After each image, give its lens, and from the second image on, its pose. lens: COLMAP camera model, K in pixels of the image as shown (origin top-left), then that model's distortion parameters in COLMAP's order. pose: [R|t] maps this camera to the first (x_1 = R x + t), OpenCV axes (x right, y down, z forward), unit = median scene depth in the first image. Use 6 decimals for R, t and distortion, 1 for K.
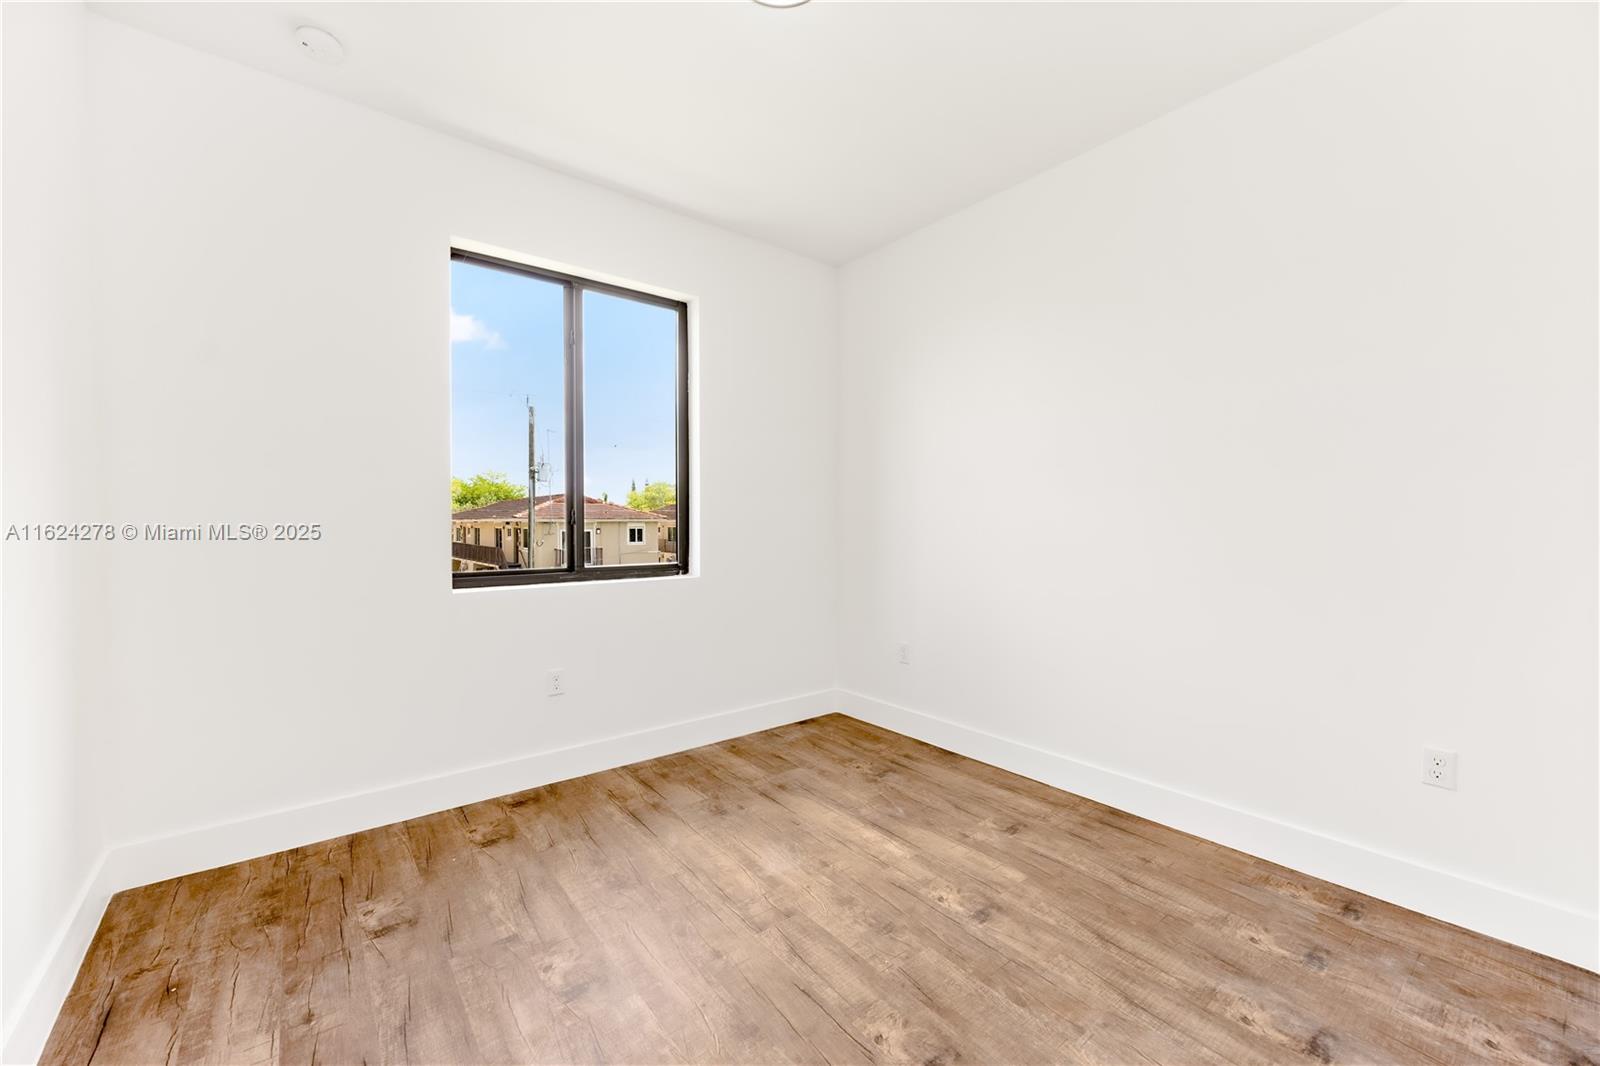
lens RADIAL K [[642.9, 0, 800.0], [0, 642.9, 533.0], [0, 0, 1]] dist [-0.000161, -0.000041]
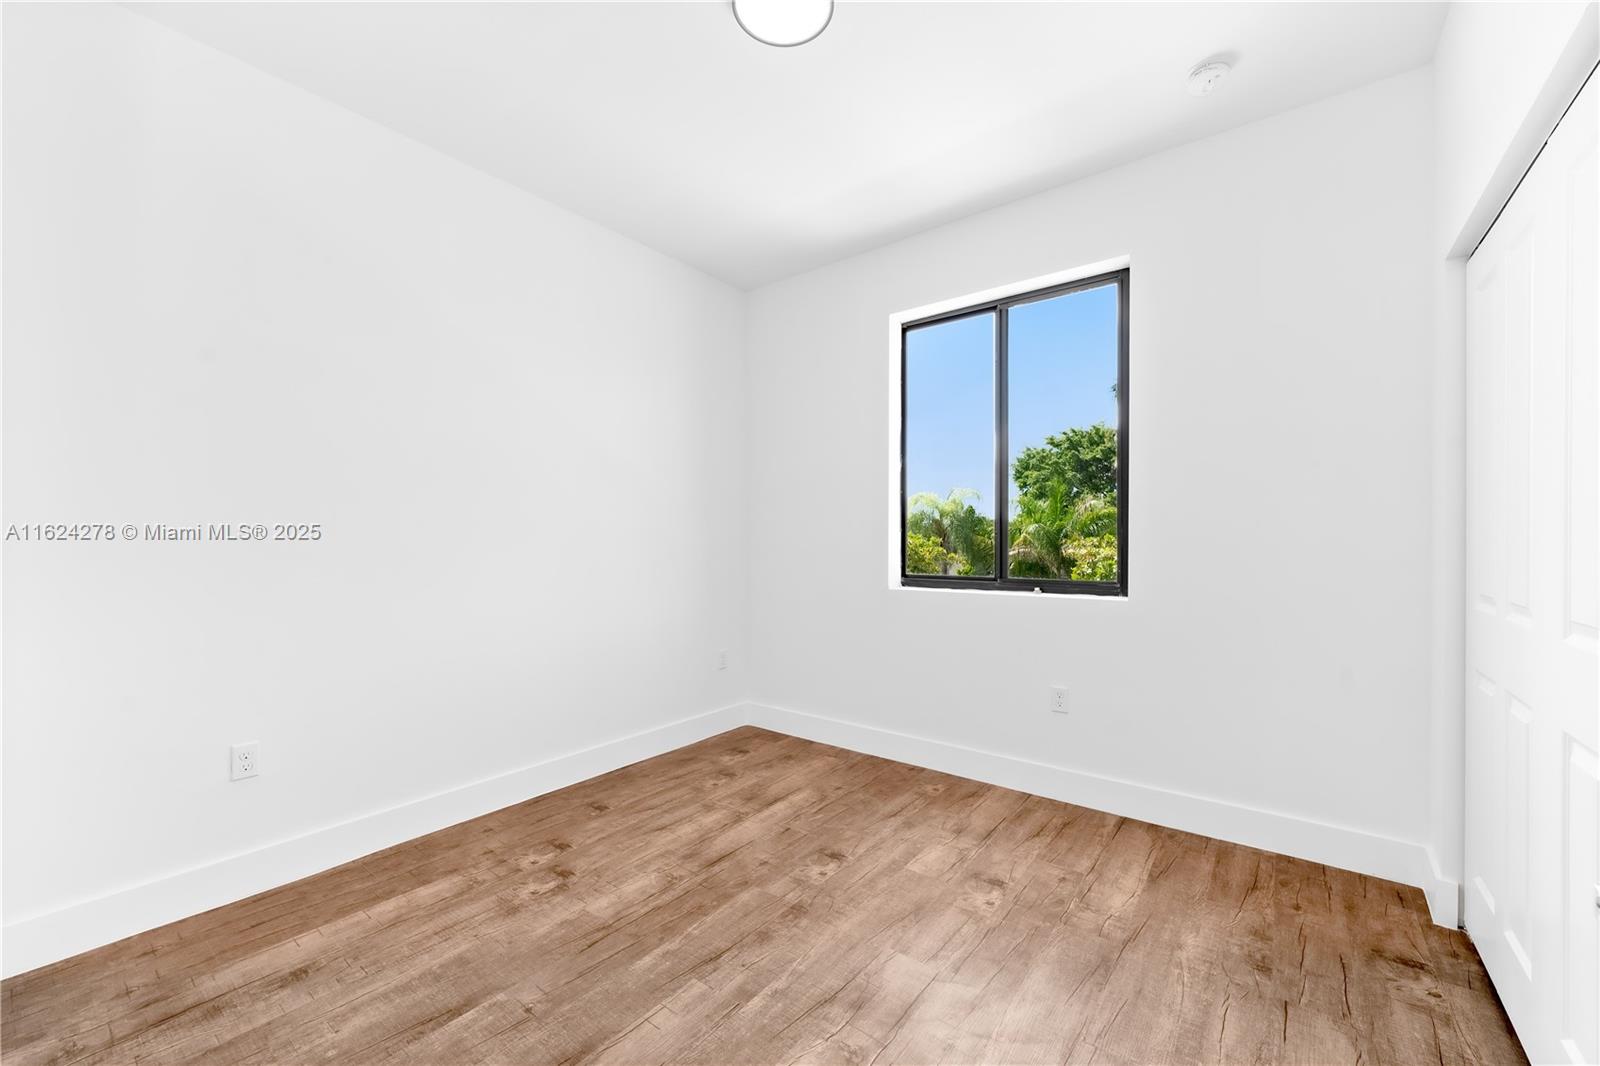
lens RADIAL K [[628.9, 0, 800.0], [0, 628.9, 533.0], [0, 0, 1]] dist [-0.000674, -0.000037]
pose [[0.232596, -0.014312, -0.972468, 0.554570], [-0.010622, 0.999795, -0.017255, 0.000309], [0.972515, 0.014343, 0.232396, 0.449759]]
